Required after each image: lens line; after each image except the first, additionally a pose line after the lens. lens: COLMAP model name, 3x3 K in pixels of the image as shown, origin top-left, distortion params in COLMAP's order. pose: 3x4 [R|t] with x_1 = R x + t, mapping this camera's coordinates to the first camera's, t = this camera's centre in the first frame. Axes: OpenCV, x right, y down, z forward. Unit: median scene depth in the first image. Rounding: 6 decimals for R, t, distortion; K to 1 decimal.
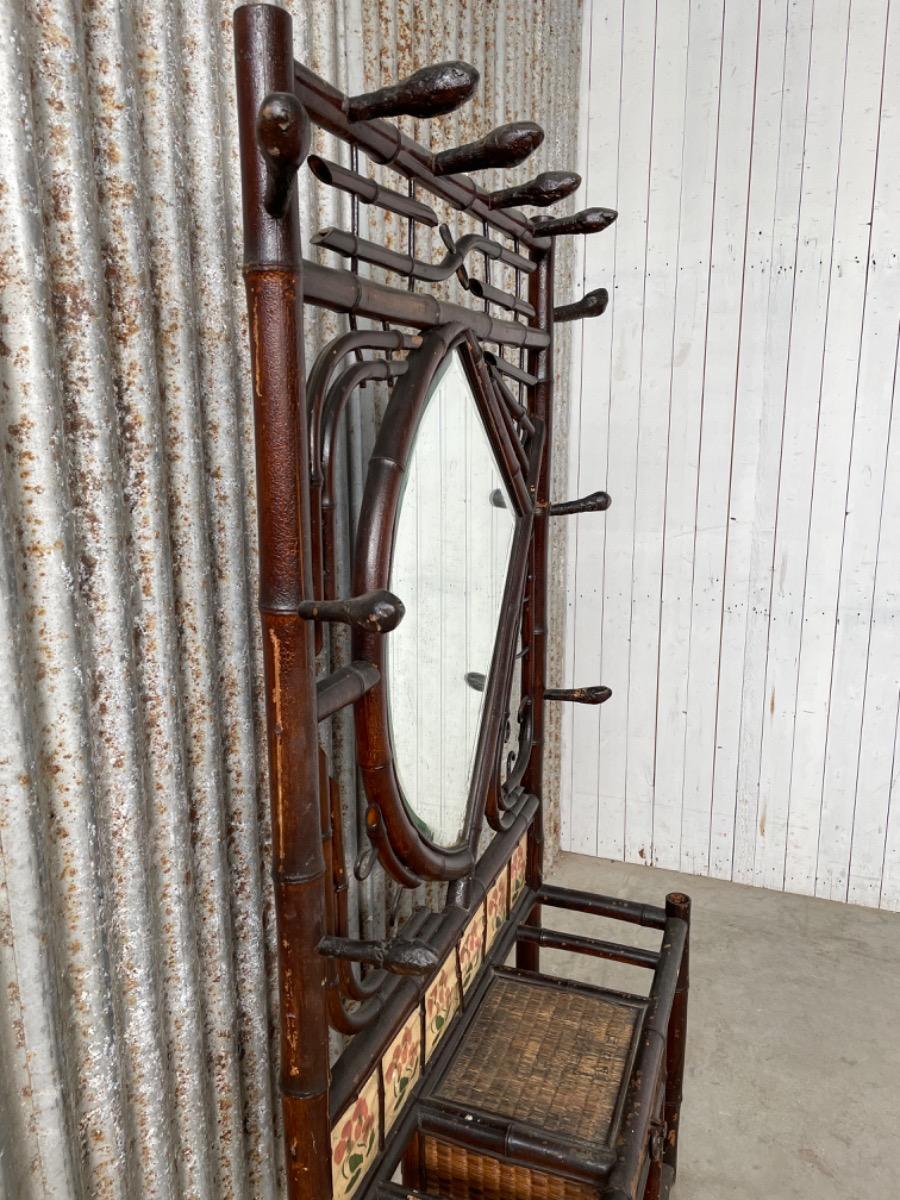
lens RADIAL K [[907.9, 0, 451.0], [0, 907.9, 598.3], [0, 0, 1]] dist [0.085347, -0.110223]
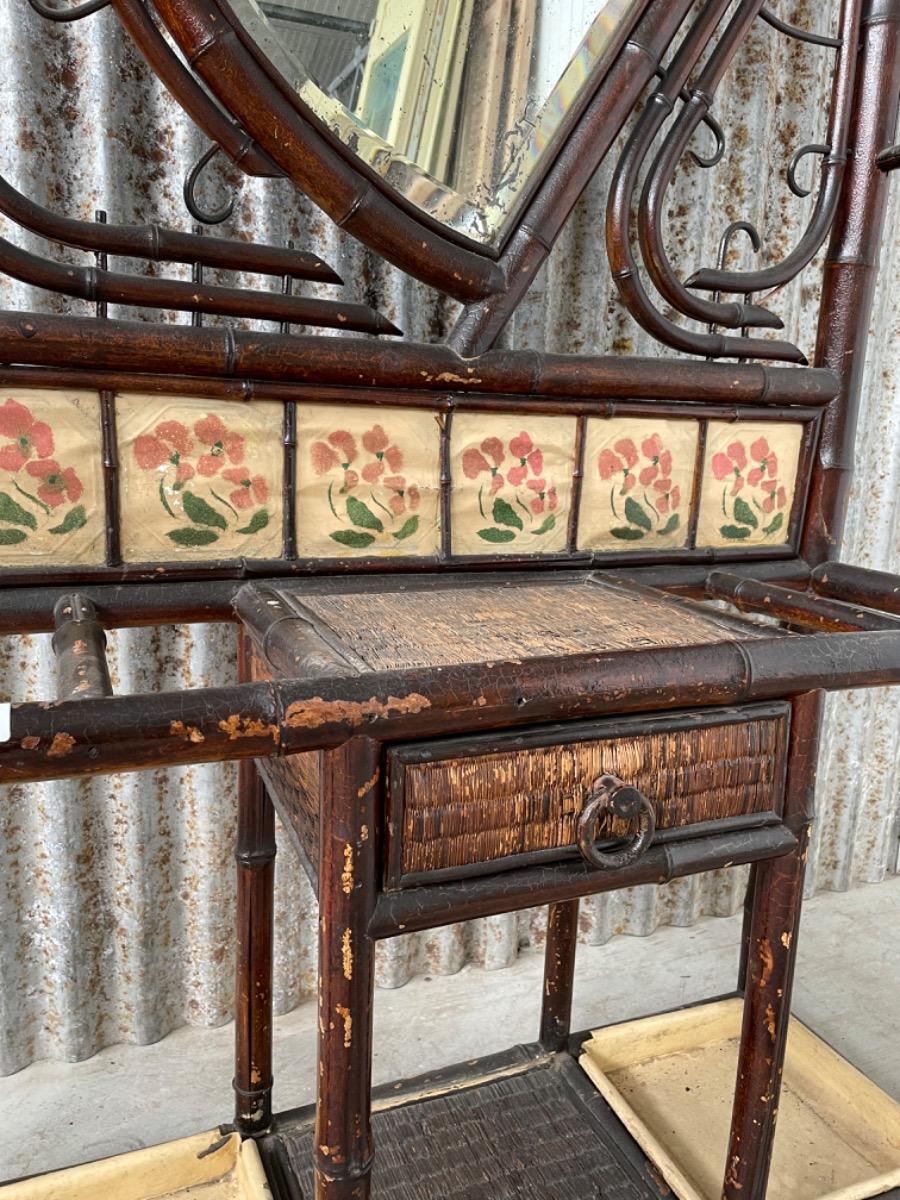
lens RADIAL K [[907.9, 0, 449.7], [0, 907.9, 611.3], [0, 0, 1]] dist [0.085347, -0.110223]
pose [[0.683000, 0.181688, -0.707461, 0.505809], [-0.188212, 0.979639, 0.069883, 0.526672], [0.705753, 0.085423, 0.703289, 0.710209]]
